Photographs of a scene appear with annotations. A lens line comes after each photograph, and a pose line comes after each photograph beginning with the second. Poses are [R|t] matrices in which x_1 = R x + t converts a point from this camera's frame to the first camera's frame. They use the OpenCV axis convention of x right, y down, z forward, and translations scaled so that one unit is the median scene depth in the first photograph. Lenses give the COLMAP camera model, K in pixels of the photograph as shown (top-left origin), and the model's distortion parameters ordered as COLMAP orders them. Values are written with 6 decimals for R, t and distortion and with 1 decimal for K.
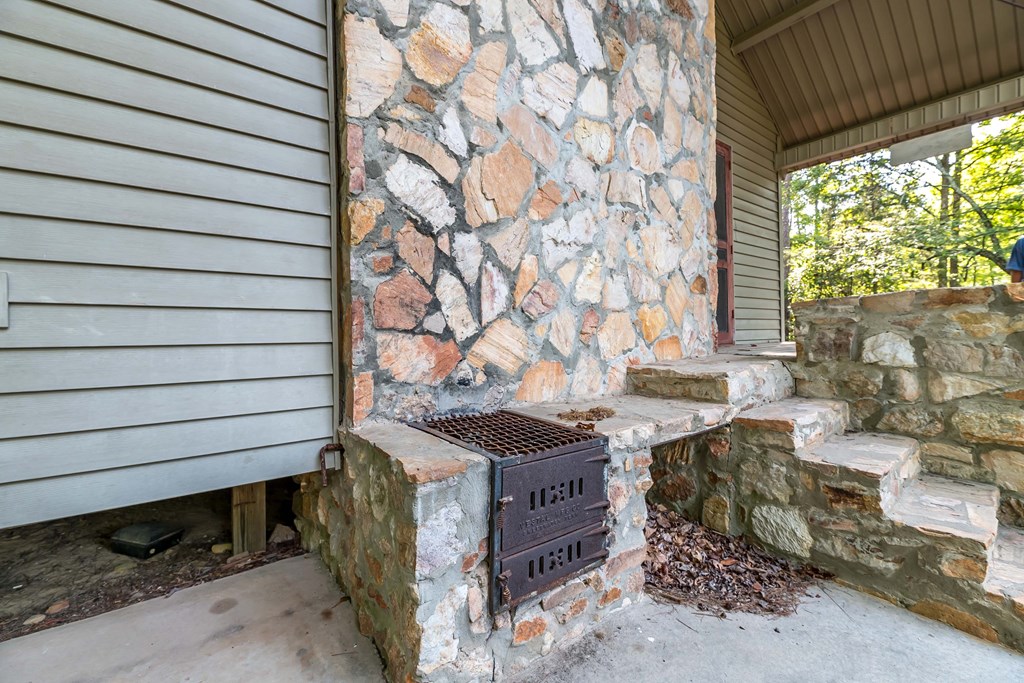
lens RADIAL K [[425.0, 0, 513.1], [0, 425.0, 337.4], [0, 0, 1]] dist [-0.000561, 0.000046]
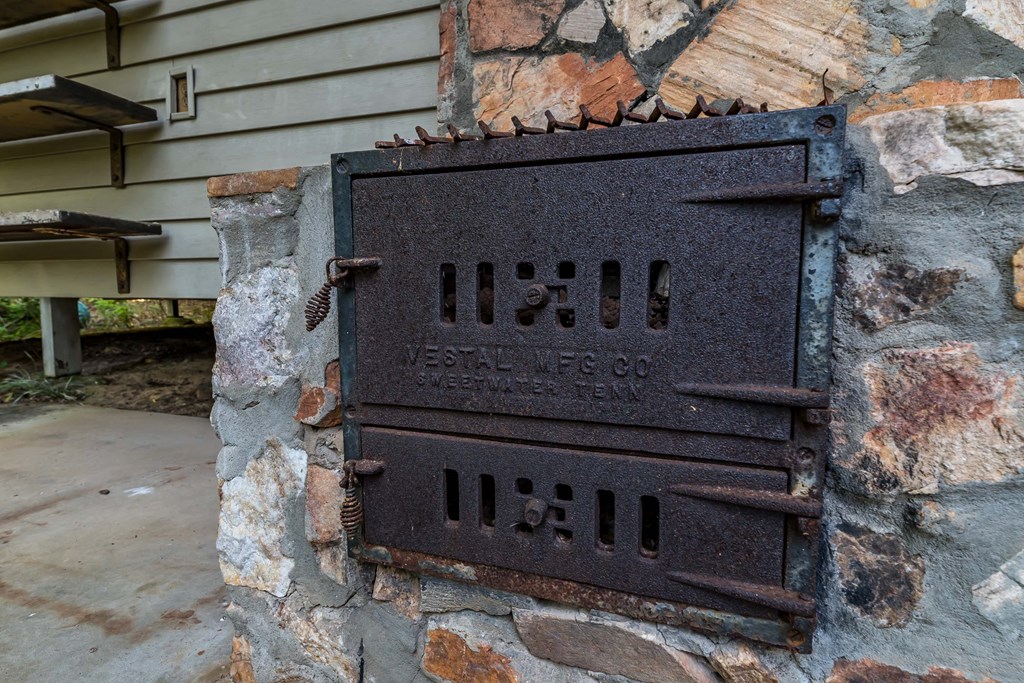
lens RADIAL K [[534.5, 0, 513.1], [0, 534.5, 339.3], [0, 0, 1]] dist [0.000231, -0.000354]
pose [[0.558083, 0.076151, -0.826283, 0.331596], [-0.019707, 0.996716, 0.078547, 0.305535], [0.829551, -0.027552, 0.557751, 0.637454]]
